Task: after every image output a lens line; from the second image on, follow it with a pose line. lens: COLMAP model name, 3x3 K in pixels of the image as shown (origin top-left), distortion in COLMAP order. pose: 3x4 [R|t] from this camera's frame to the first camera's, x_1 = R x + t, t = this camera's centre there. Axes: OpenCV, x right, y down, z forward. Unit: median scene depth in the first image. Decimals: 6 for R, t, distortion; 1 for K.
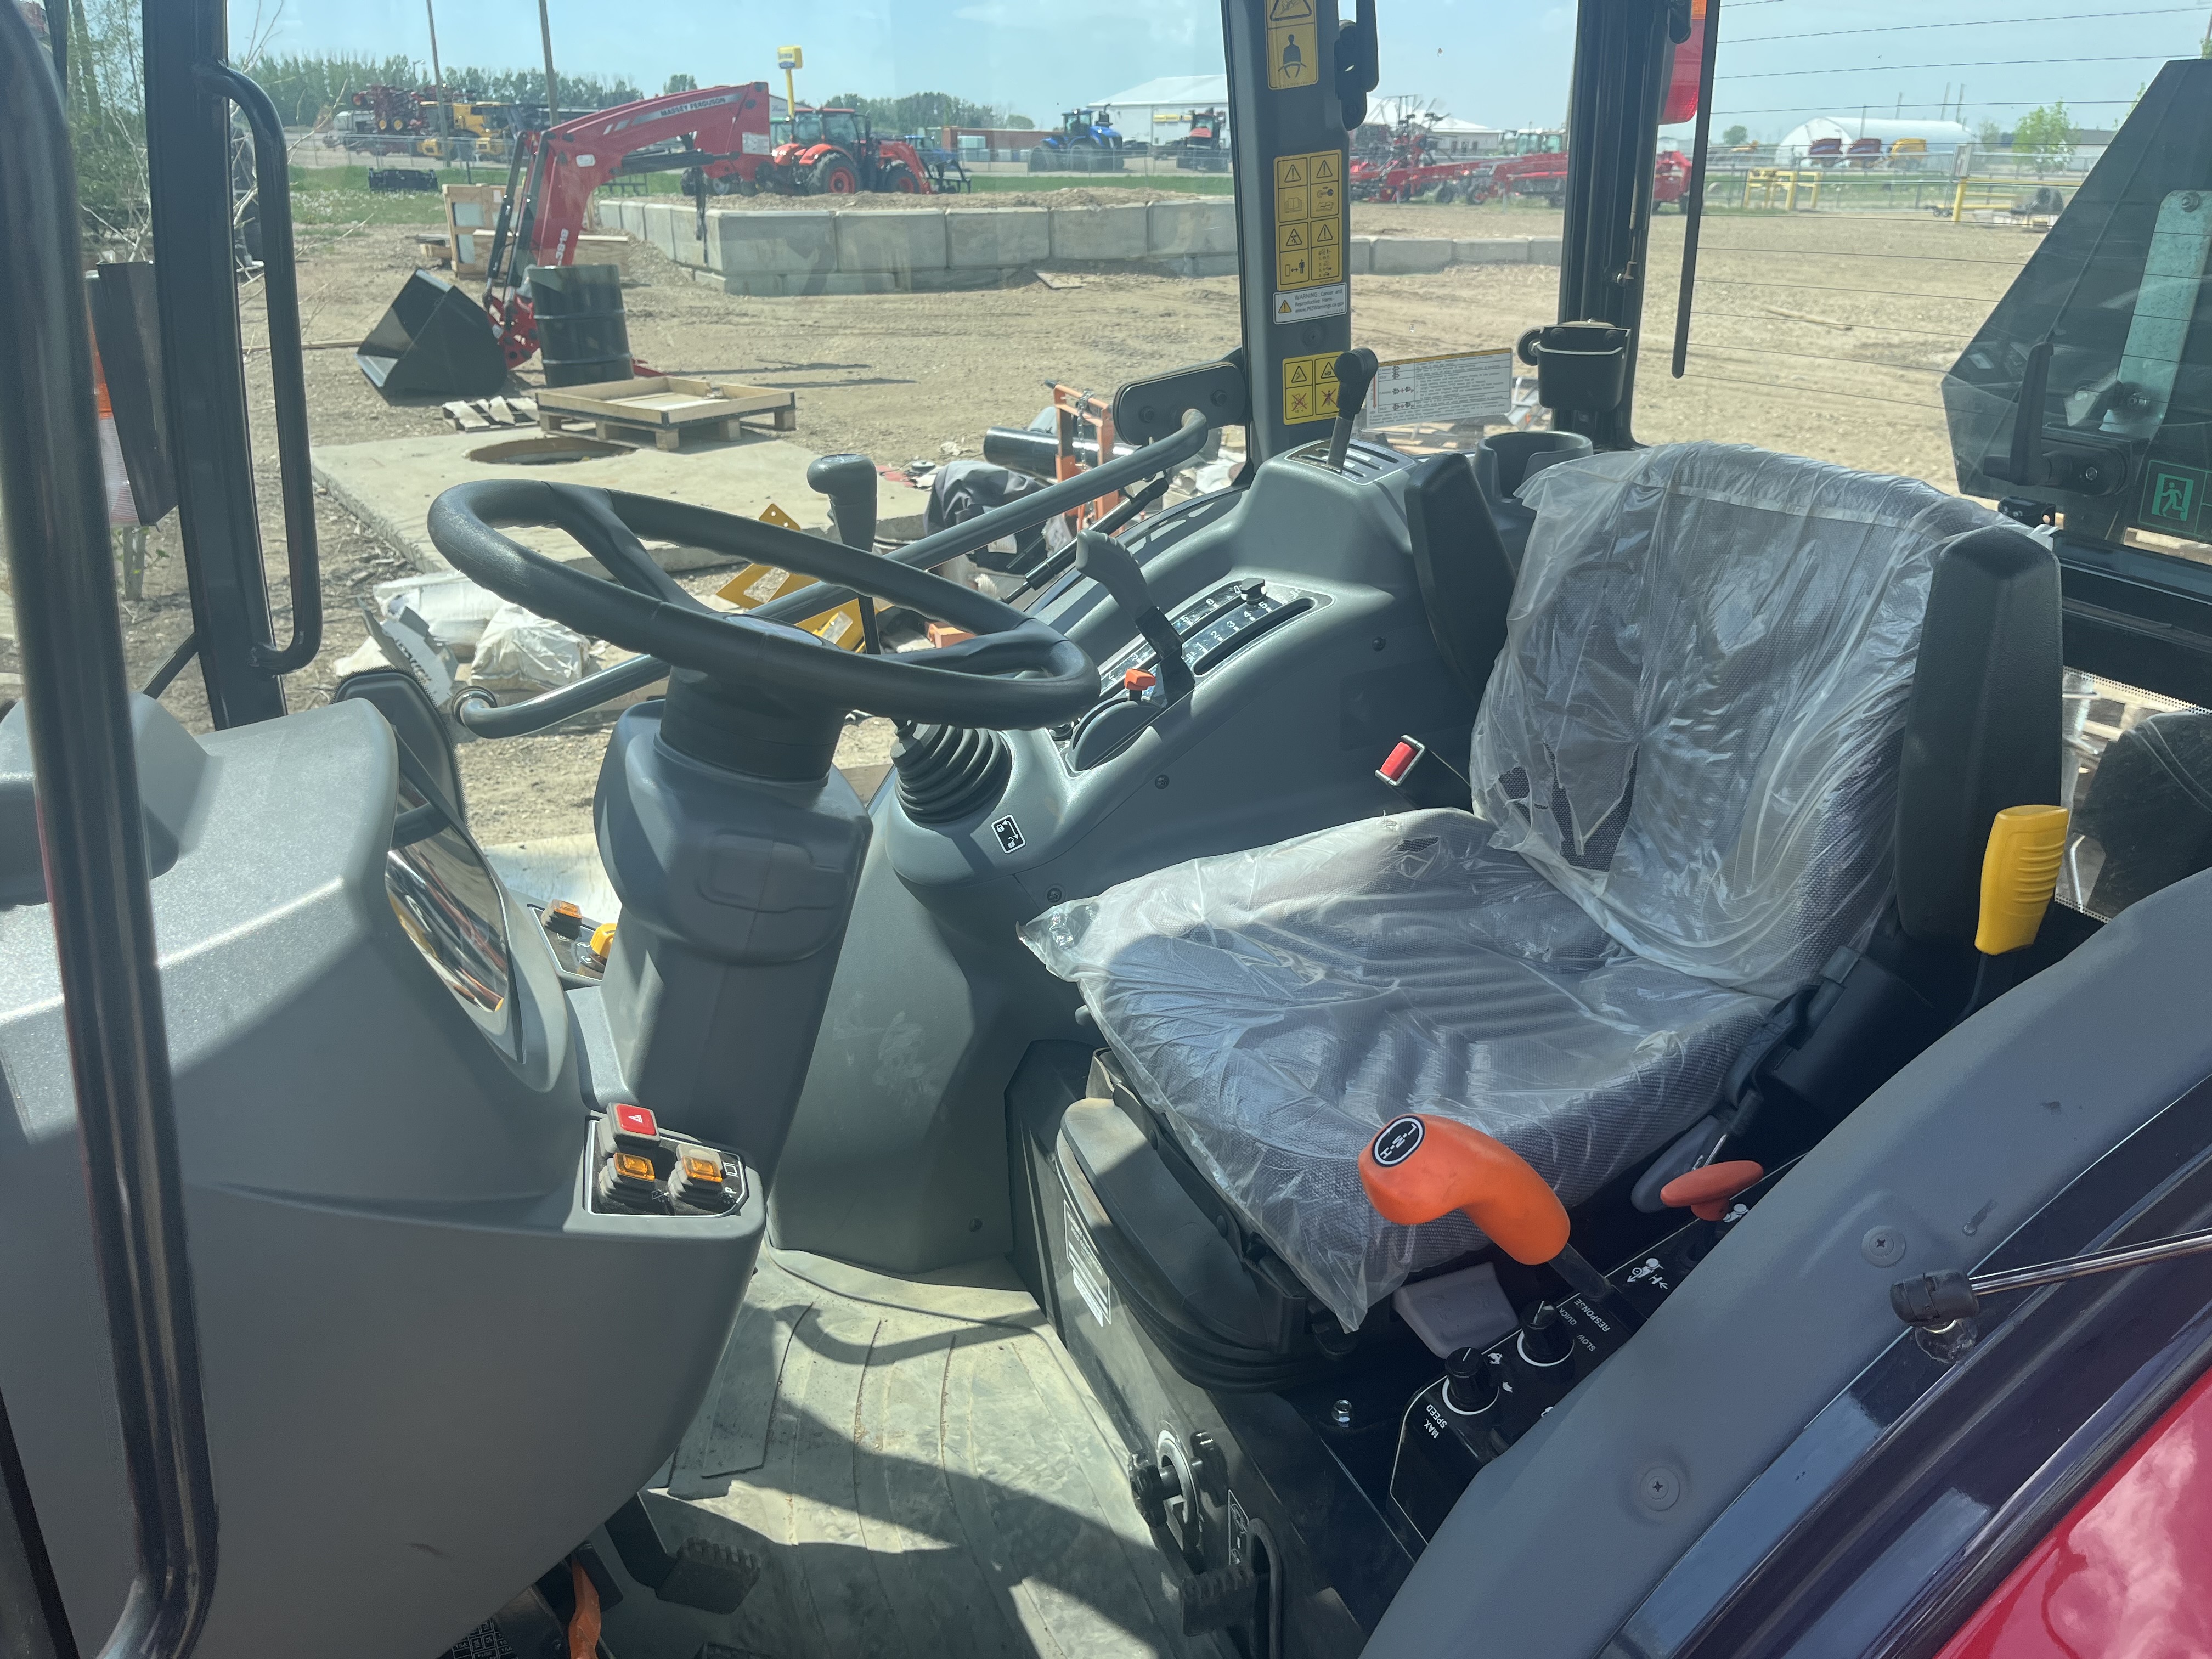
lens RADIAL K [[1700.9, 0, 1120.9], [0, 1700.9, 830.9], [0, 0, 1]] dist [0.061318, -0.086109]
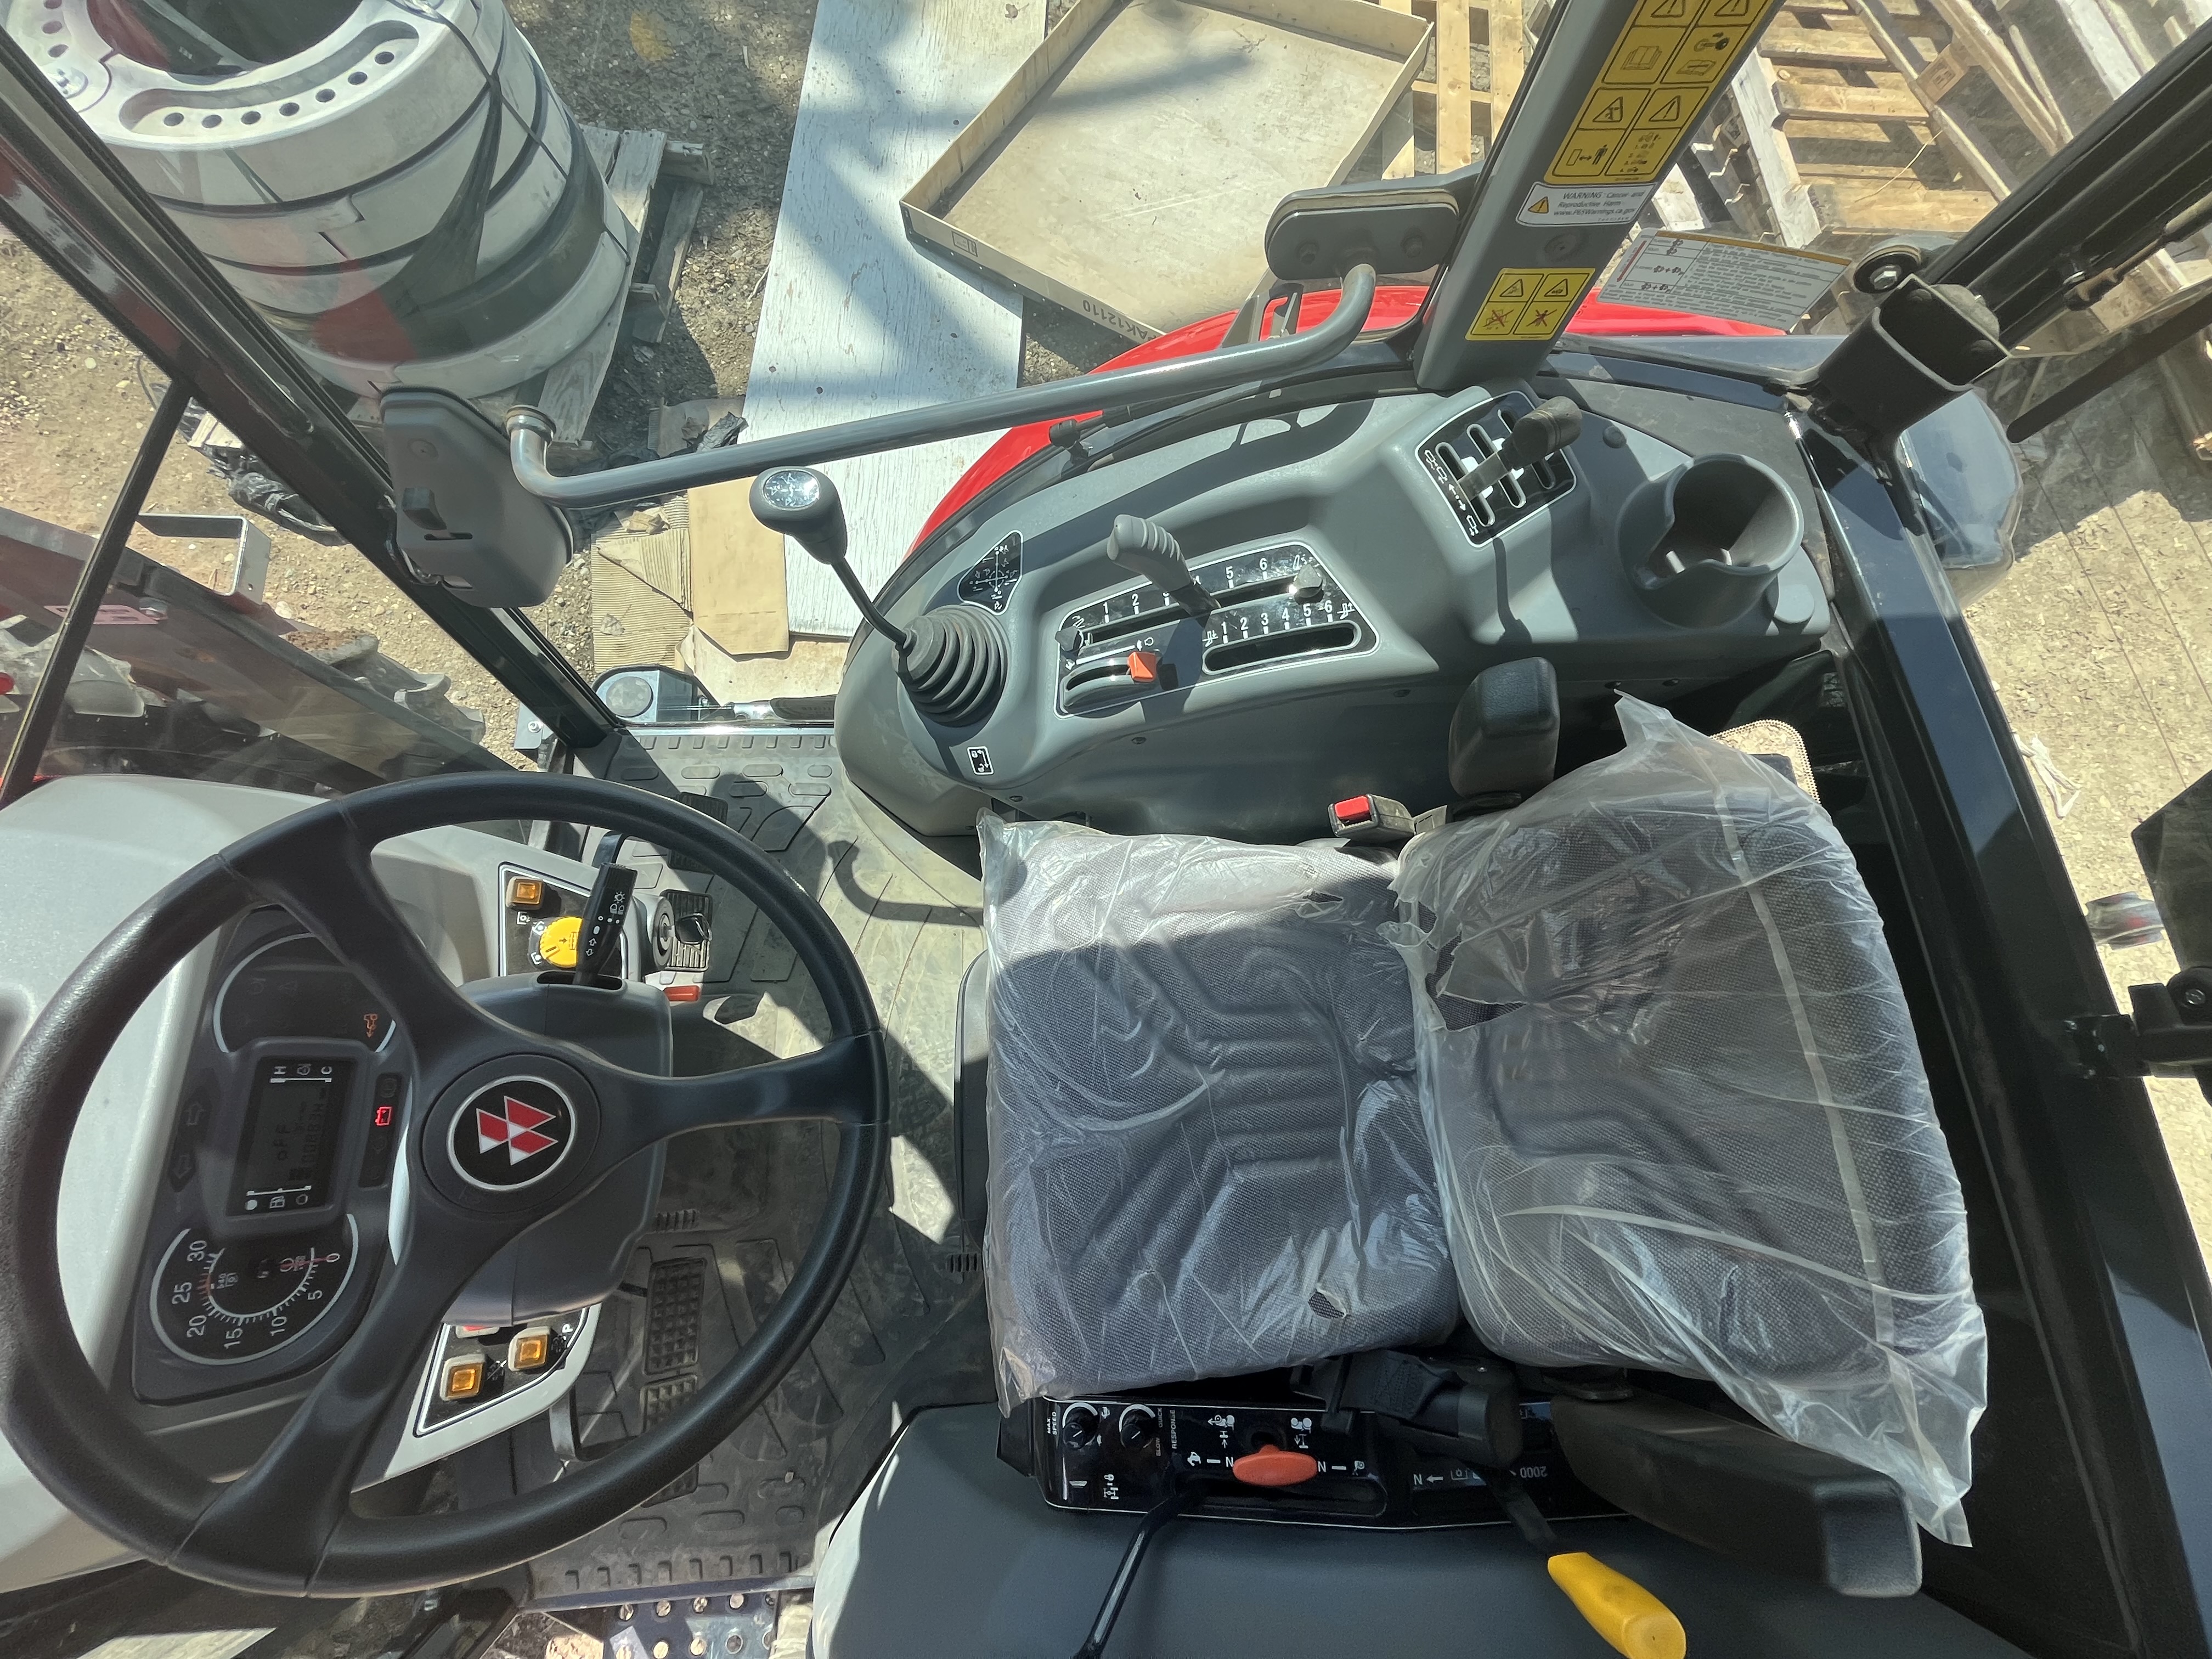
lens RADIAL K [[901.9, 0, 1106.0], [0, 901.9, 829.5], [0, 0, 1]] dist [-0.000501, 0.000165]
pose [[0.936656, 0.350220, 0.004561, 0.022539], [-0.223002, 0.586272, 0.778817, -0.432283], [0.270083, -0.730501, 0.627235, 0.602738]]
